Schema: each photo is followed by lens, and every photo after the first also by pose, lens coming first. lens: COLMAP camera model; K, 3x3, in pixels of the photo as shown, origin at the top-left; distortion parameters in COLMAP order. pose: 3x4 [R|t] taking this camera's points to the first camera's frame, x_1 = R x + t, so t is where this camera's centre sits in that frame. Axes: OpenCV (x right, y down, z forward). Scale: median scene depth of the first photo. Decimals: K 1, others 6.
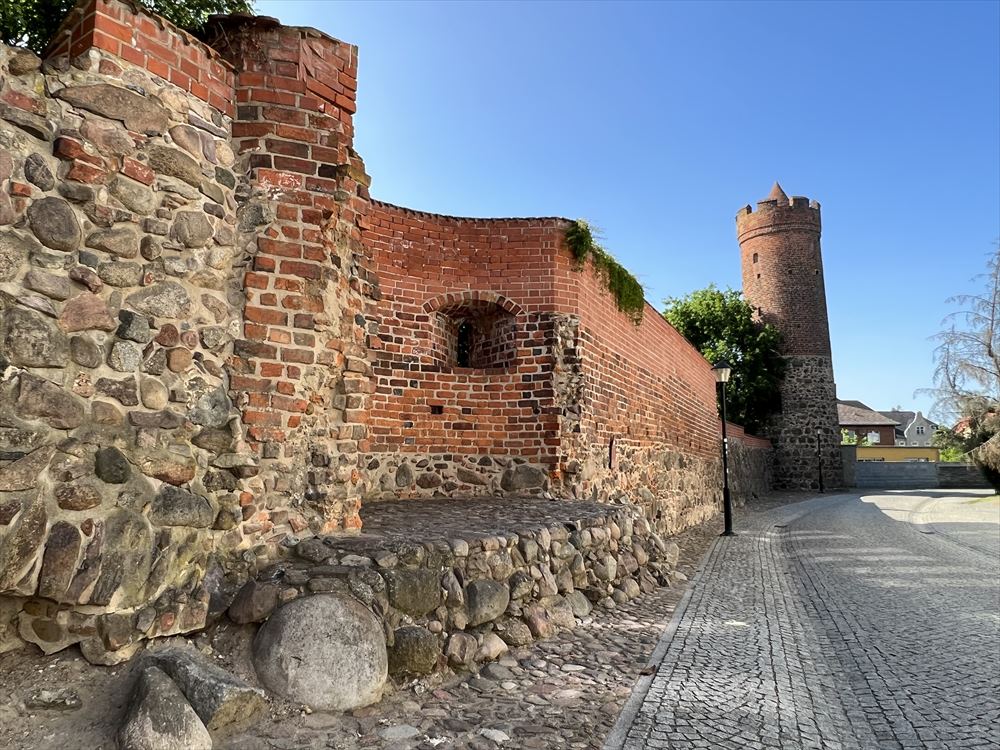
lens RADIAL K [[731.4, 0, 501.5], [0, 731.4, 366.4], [0, 0, 1]] dist [0.004446, -0.004200]
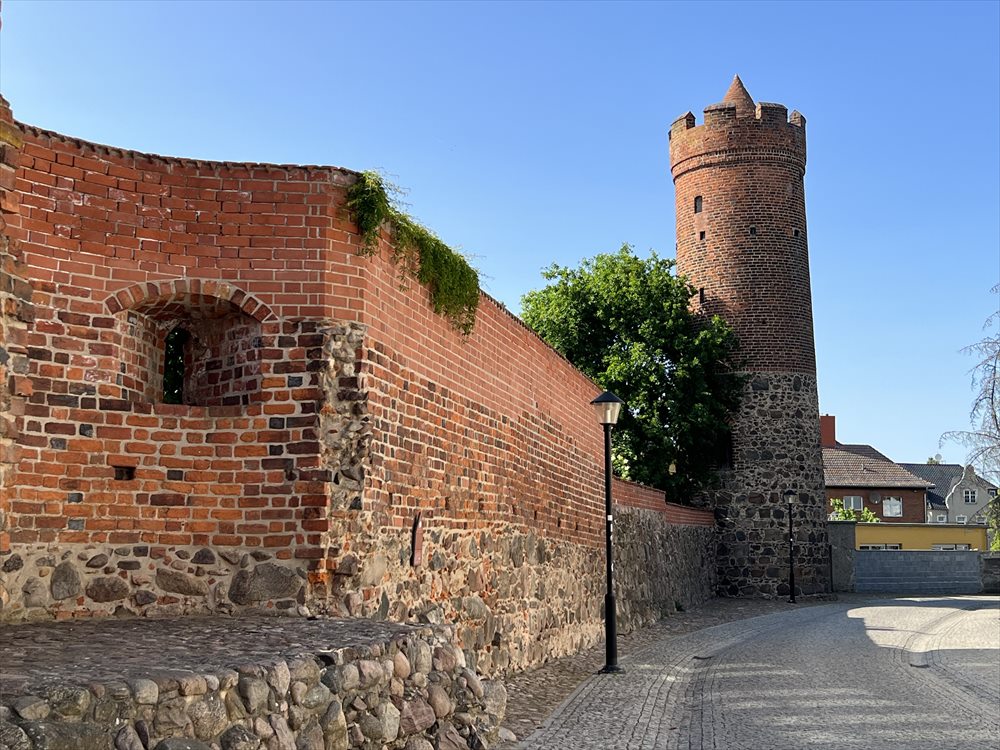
lens RADIAL K [[1328.6, 0, 502.0], [0, 1328.6, 378.9], [0, 0, 1]] dist [0.065873, 0.000000]
pose [[0.983899, 0.024963, 0.176973, 0.019750], [-0.025895, 0.999660, 0.002962, -0.027122], [-0.176839, -0.007497, 0.984211, -0.137987]]
